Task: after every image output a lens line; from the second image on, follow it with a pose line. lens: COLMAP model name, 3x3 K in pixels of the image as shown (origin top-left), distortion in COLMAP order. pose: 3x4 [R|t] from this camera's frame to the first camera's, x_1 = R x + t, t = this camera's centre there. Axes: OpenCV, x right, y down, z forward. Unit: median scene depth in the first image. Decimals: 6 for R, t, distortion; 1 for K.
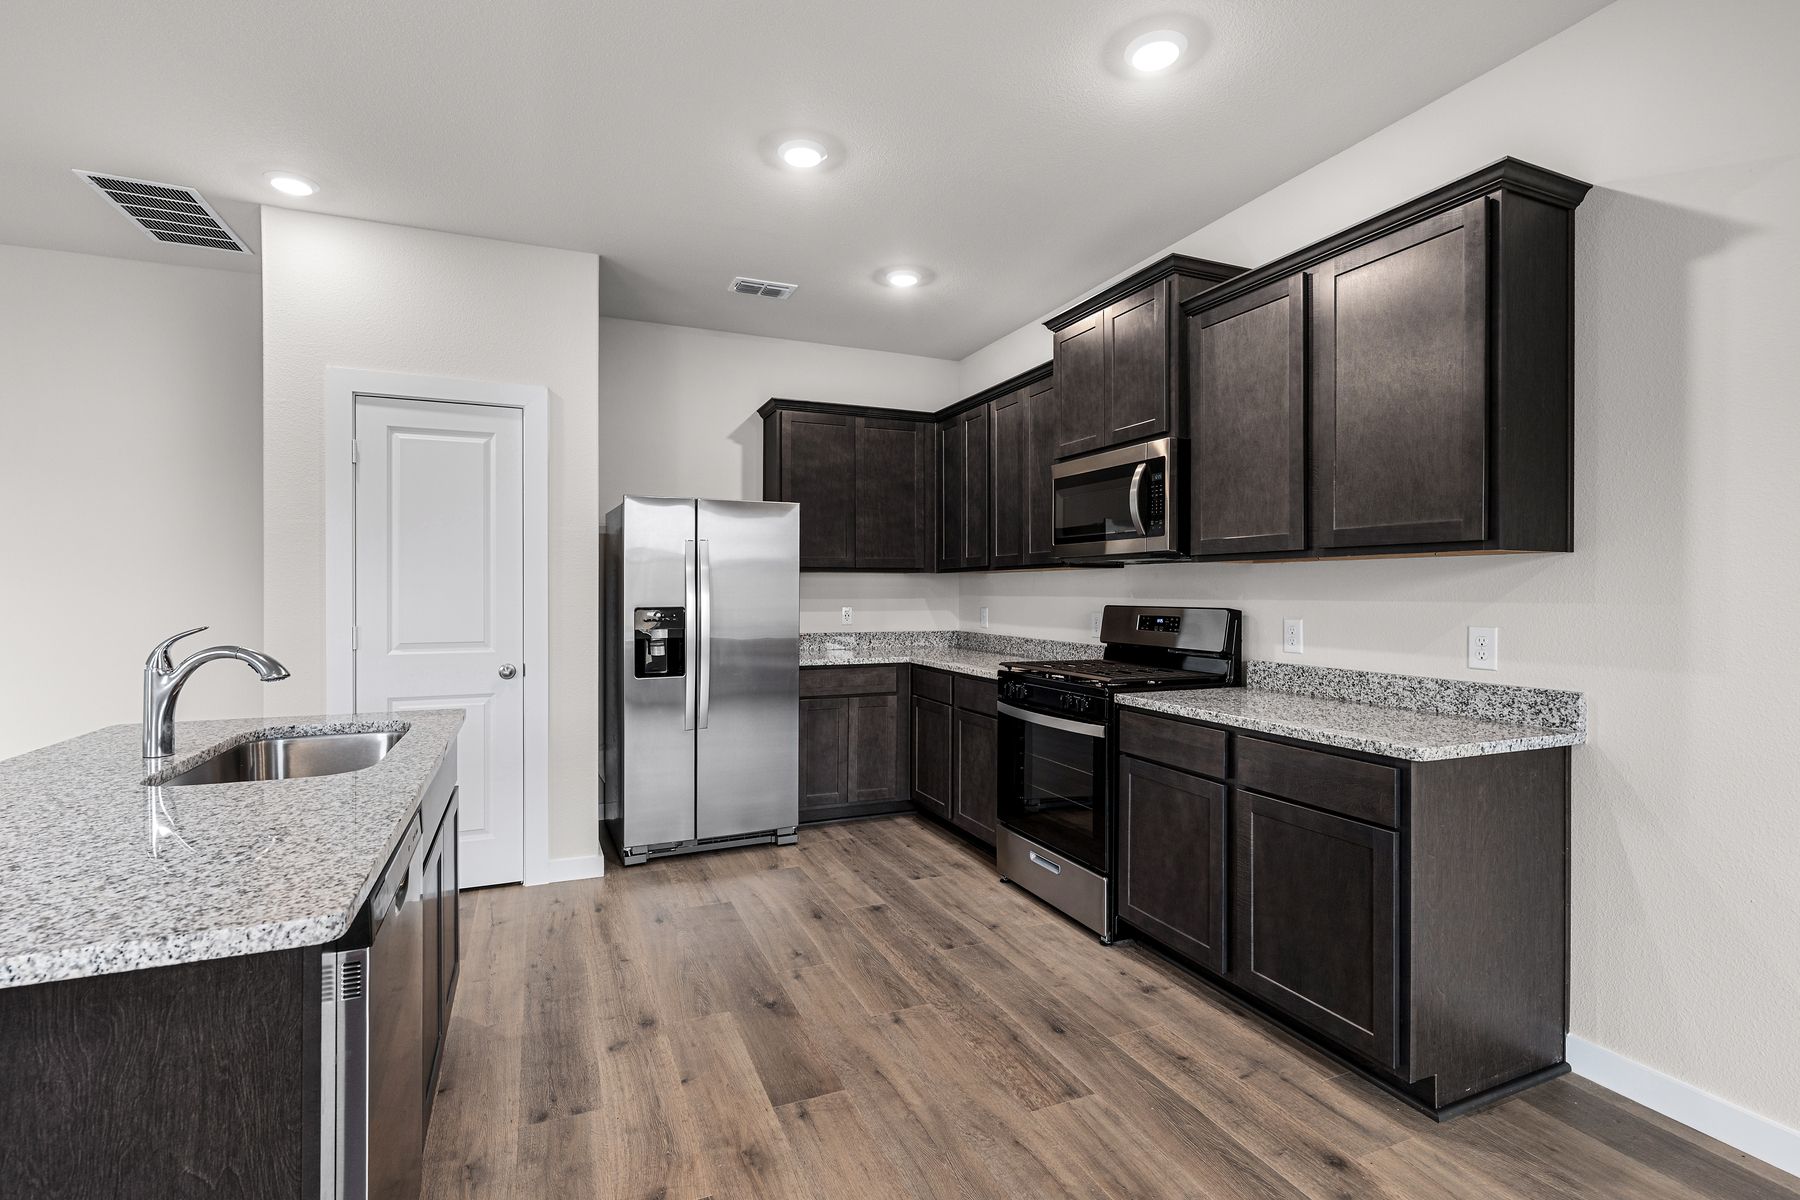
lens RADIAL K [[839.6, 0, 896.3], [0, 839.6, 592.8], [0, 0, 1]] dist [0.000829, 0.000014]
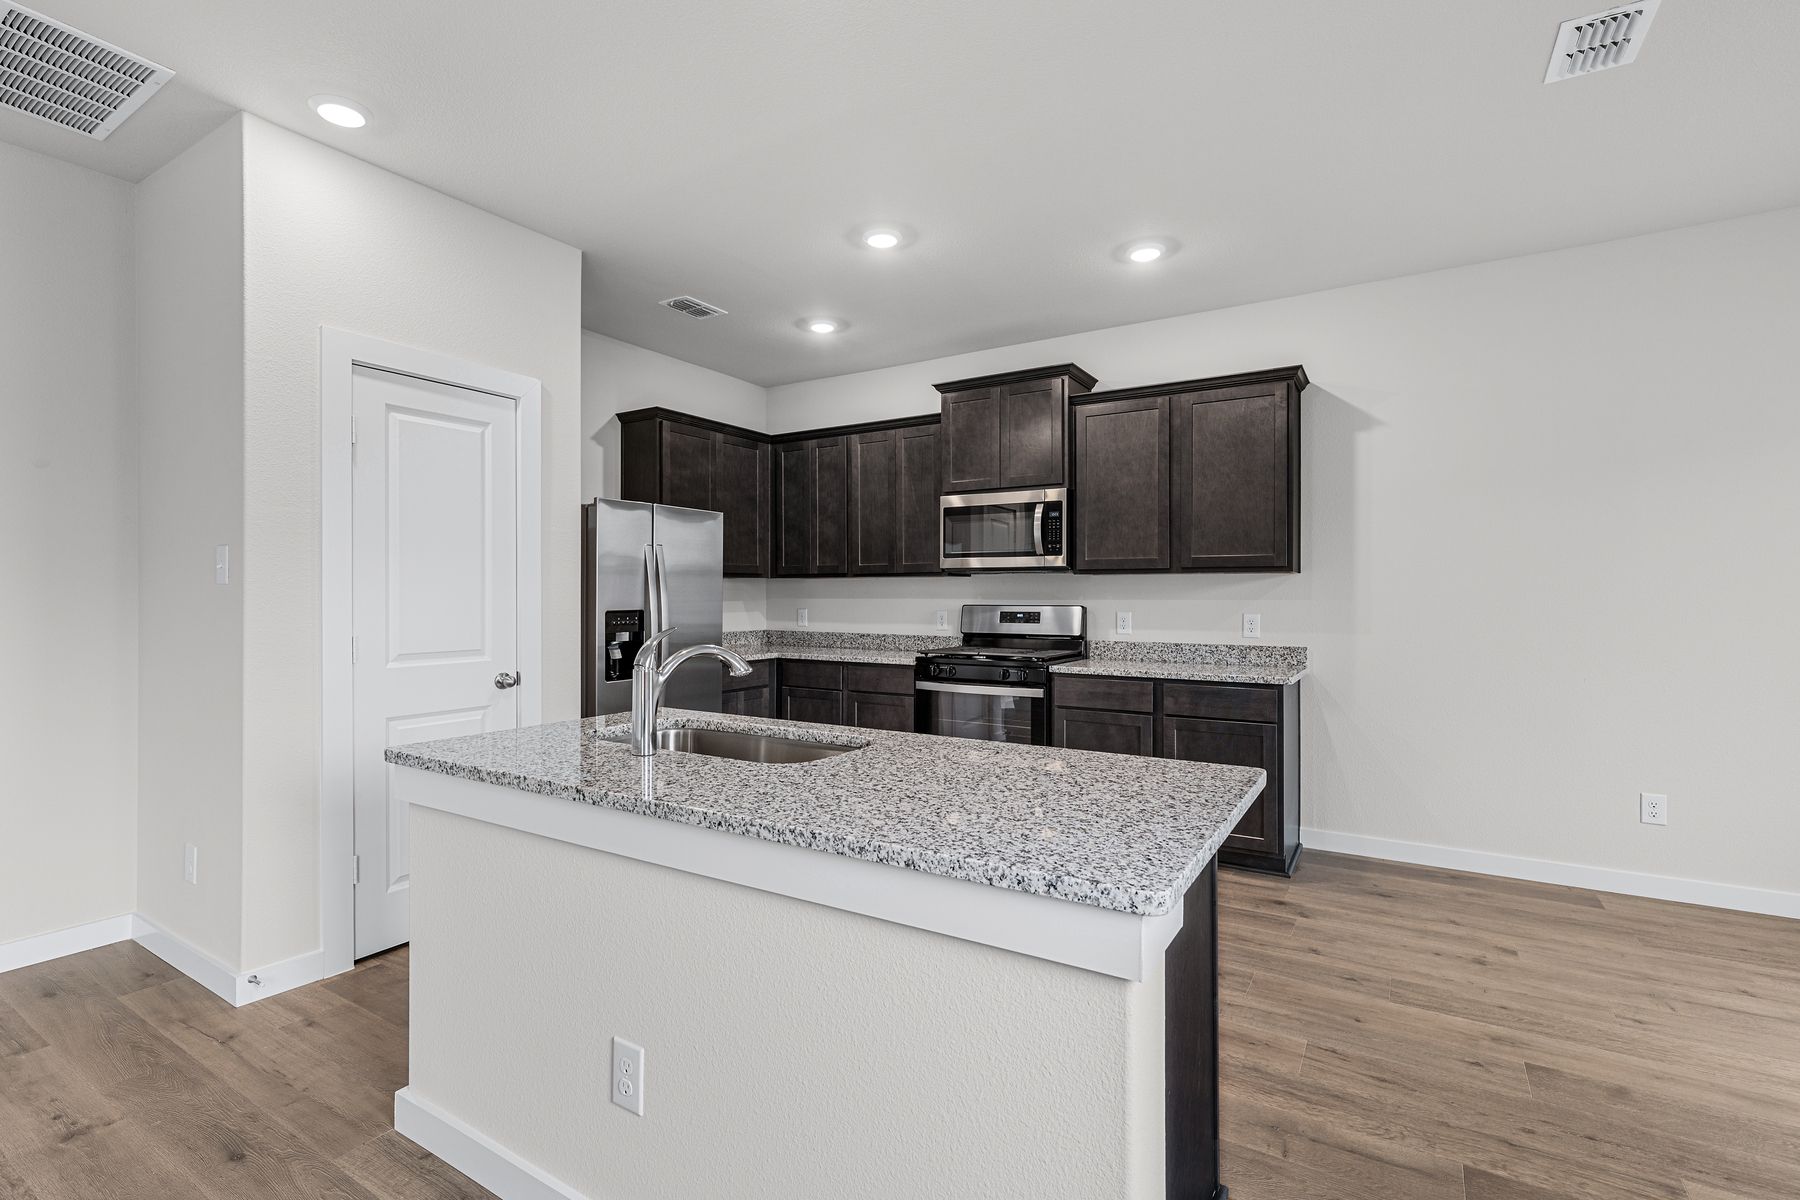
lens RADIAL K [[827.9, 0, 900.0], [0, 827.9, 600.0], [0, 0, 1]] dist [-0.001949, -0.000460]
pose [[0.817282, -0.004458, 0.576220, -0.729703], [0.002126, 0.999987, 0.004721, 0.000966], [-0.576234, -0.002634, 0.817281, -0.003002]]
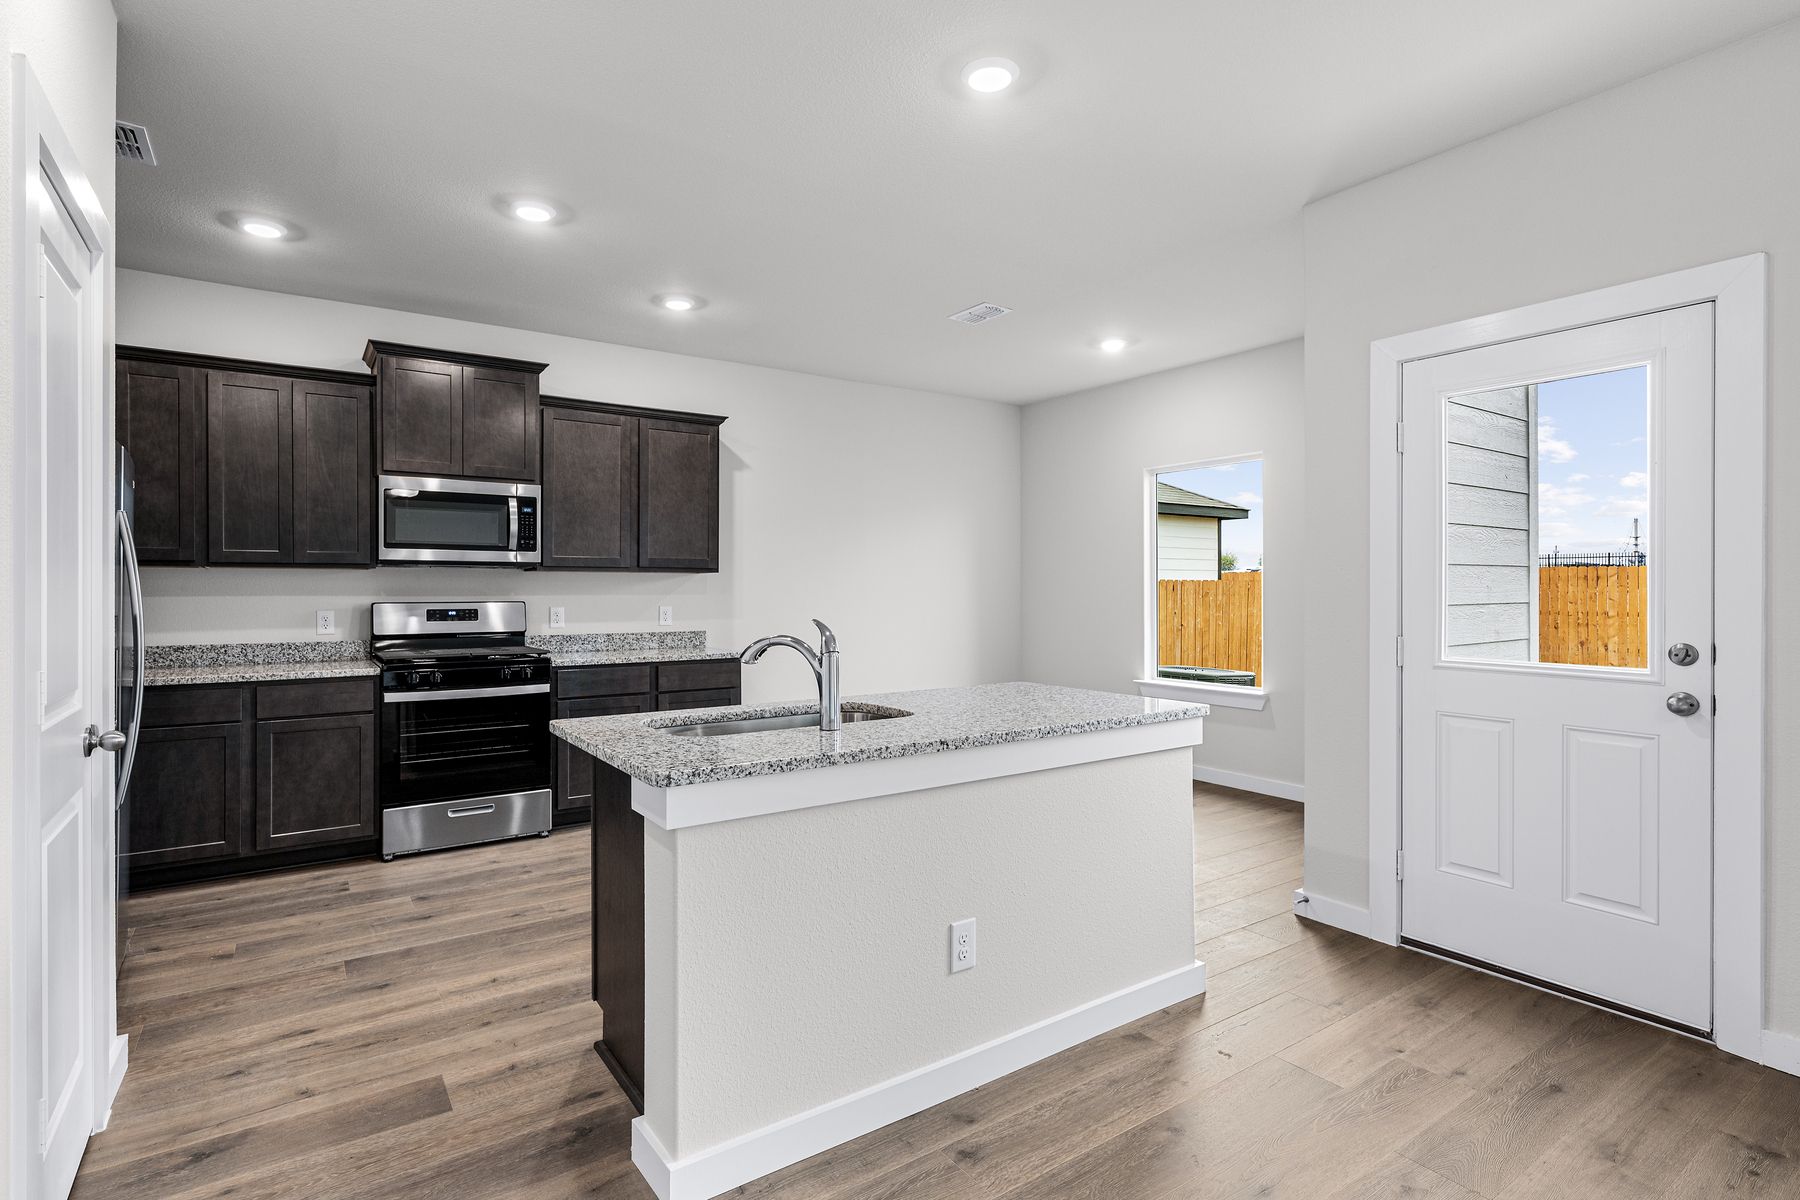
lens RADIAL K [[865.7, 0, 866.2], [0, 865.7, 589.9], [0, 0, 1]] dist [0.000783, -0.000147]
pose [[-0.183587, -0.001214, 0.983003, -1.265380], [0.003246, 0.999993, 0.001841, -0.002735], [-0.982998, 0.003529, -0.183581, 0.714015]]
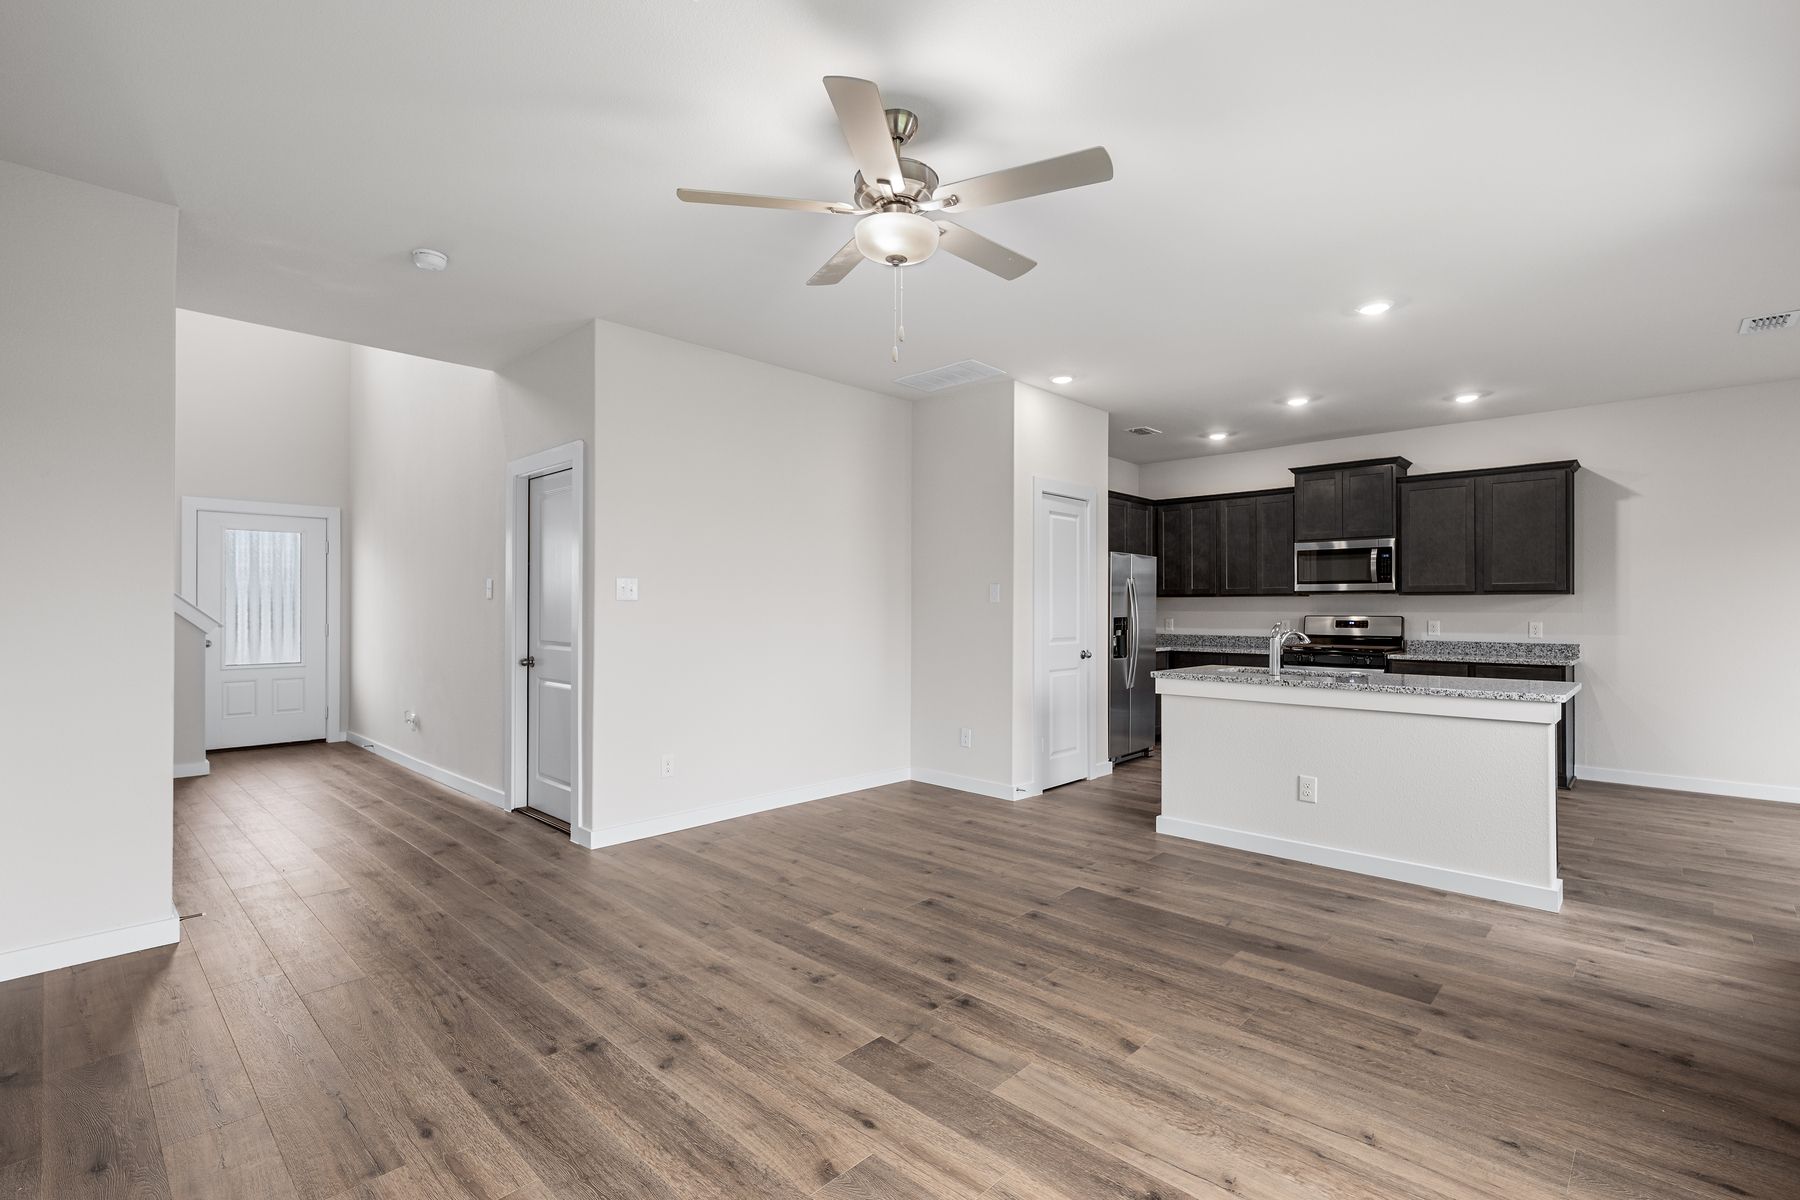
lens RADIAL K [[820.5, 0, 895.2], [0, 820.5, 603.7], [0, 0, 1]] dist [-0.001003, 0.000357]
pose [[0.918931, 0.003946, 0.394399, -1.713986], [-0.000825, 0.999967, -0.008083, 0.004381], [-0.394418, 0.007102, 0.918904, -0.452974]]
